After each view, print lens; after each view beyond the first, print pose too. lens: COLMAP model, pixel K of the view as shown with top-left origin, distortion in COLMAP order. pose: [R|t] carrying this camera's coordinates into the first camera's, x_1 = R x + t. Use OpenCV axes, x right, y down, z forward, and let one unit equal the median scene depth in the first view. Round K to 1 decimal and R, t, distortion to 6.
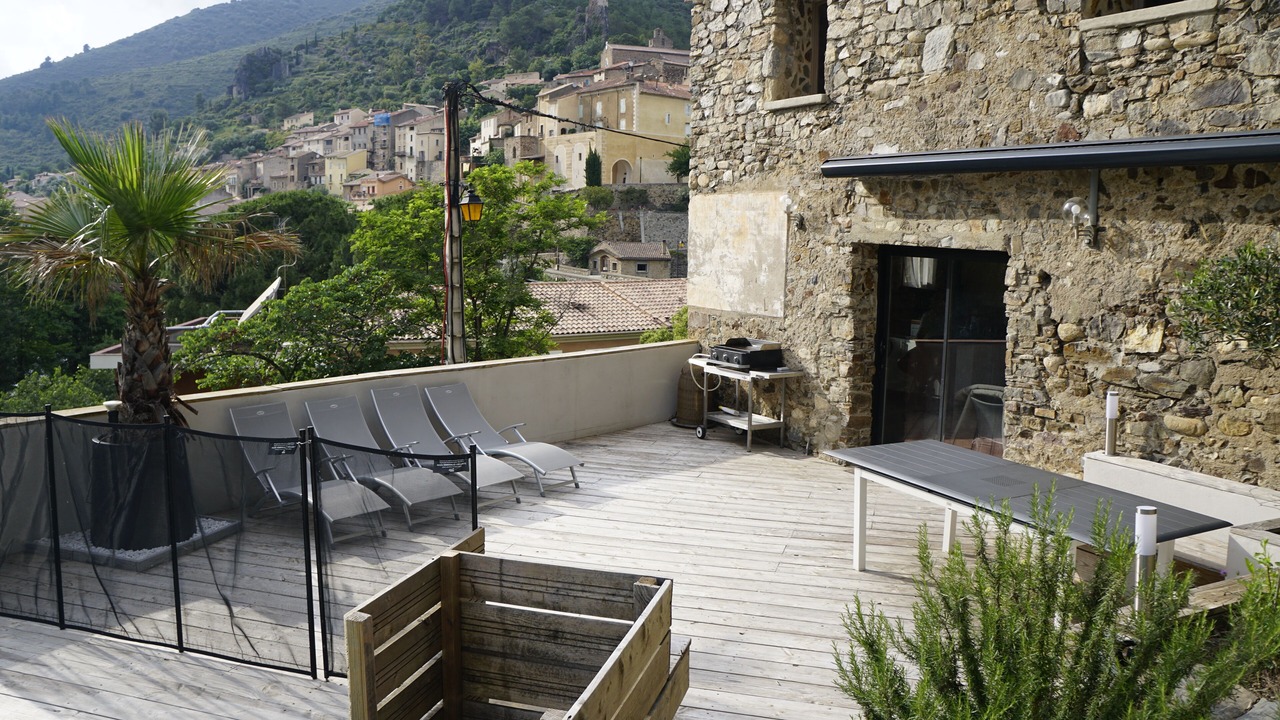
lens RADIAL K [[1004.0, 0, 640.0], [0, 1004.0, 360.0], [0, 0, 1]] dist [-0.180993, 0.128350]
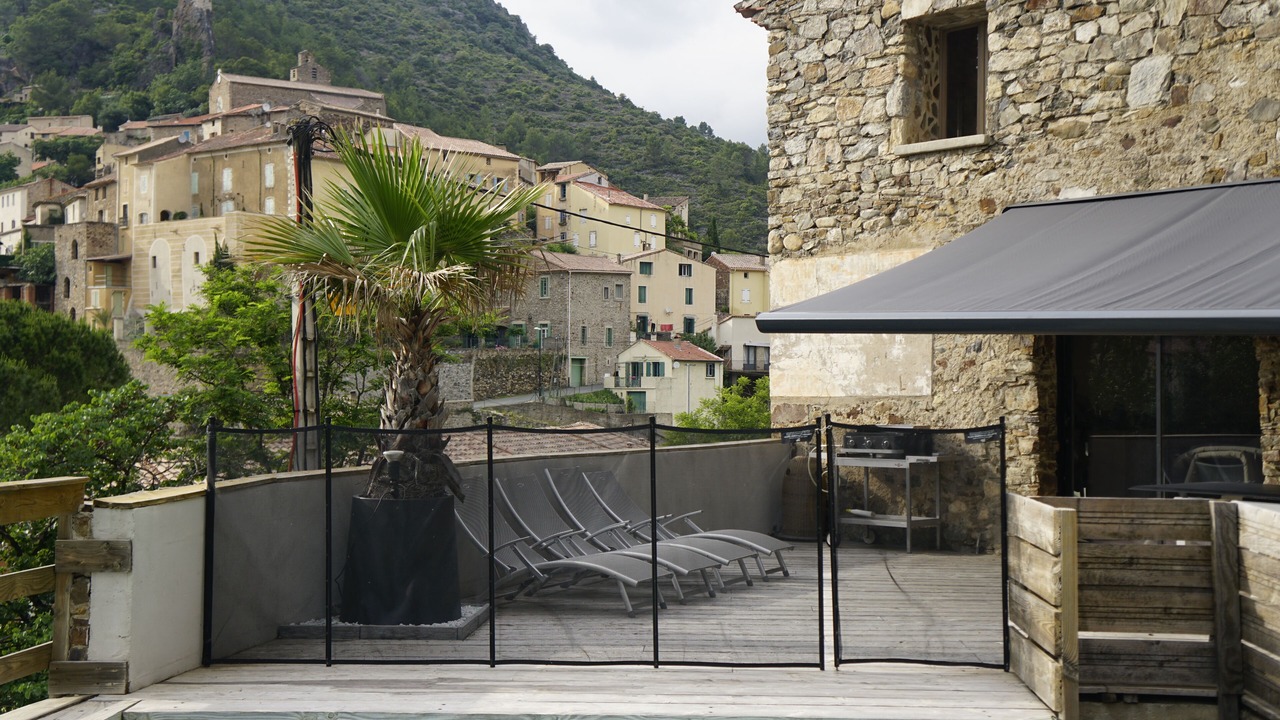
lens RADIAL K [[1654.0, 0, 640.0], [0, 1654.0, 360.0], [0, 0, 1]] dist [0.043078, 0.529893]
pose [[0.972860, -0.012597, 0.231053, -0.418032], [0.045604, 0.989371, -0.138078, 0.109919], [-0.226857, 0.144867, 0.963094, -0.301817]]
